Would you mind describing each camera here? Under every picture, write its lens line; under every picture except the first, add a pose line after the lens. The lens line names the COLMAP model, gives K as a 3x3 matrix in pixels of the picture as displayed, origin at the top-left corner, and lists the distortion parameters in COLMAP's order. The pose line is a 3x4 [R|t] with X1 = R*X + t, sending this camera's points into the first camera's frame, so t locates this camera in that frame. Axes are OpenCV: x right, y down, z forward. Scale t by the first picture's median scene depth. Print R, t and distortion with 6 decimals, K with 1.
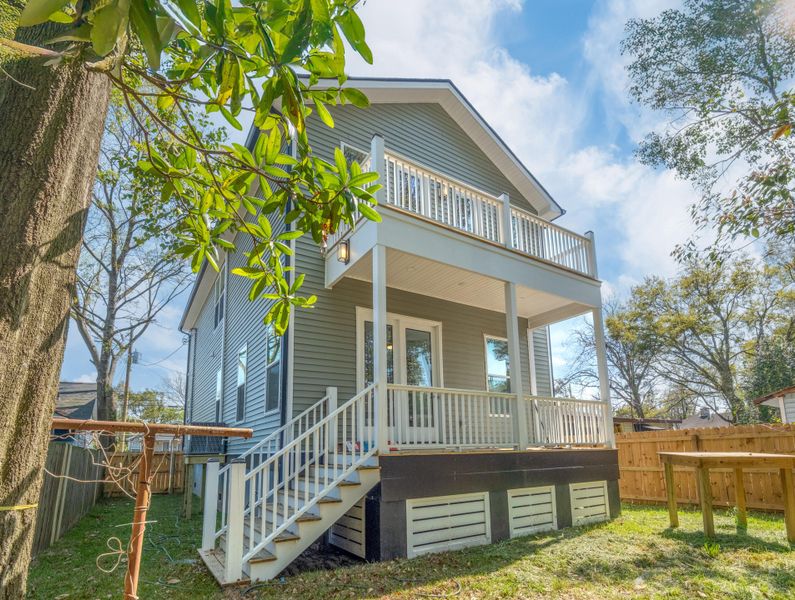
lens RADIAL K [[575.8, 0, 397.5], [0, 575.8, 300.0], [0, 0, 1]] dist [0.000959, -0.001635]
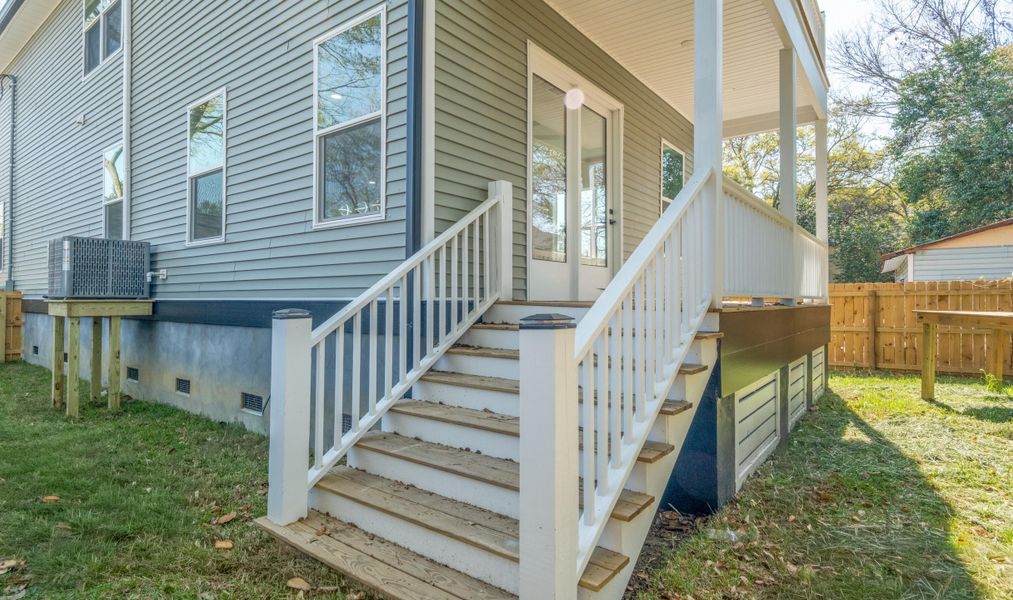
lens RADIAL K [[539.2, 0, 506.5], [0, 539.2, 300.0], [0, 0, 1]] dist [0.004328, 0.000511]
pose [[0.877171, 0.020721, 0.479732, -0.348233], [-0.140366, 0.966494, 0.214909, 0.150575], [-0.459205, -0.255850, 0.850689, 0.558170]]
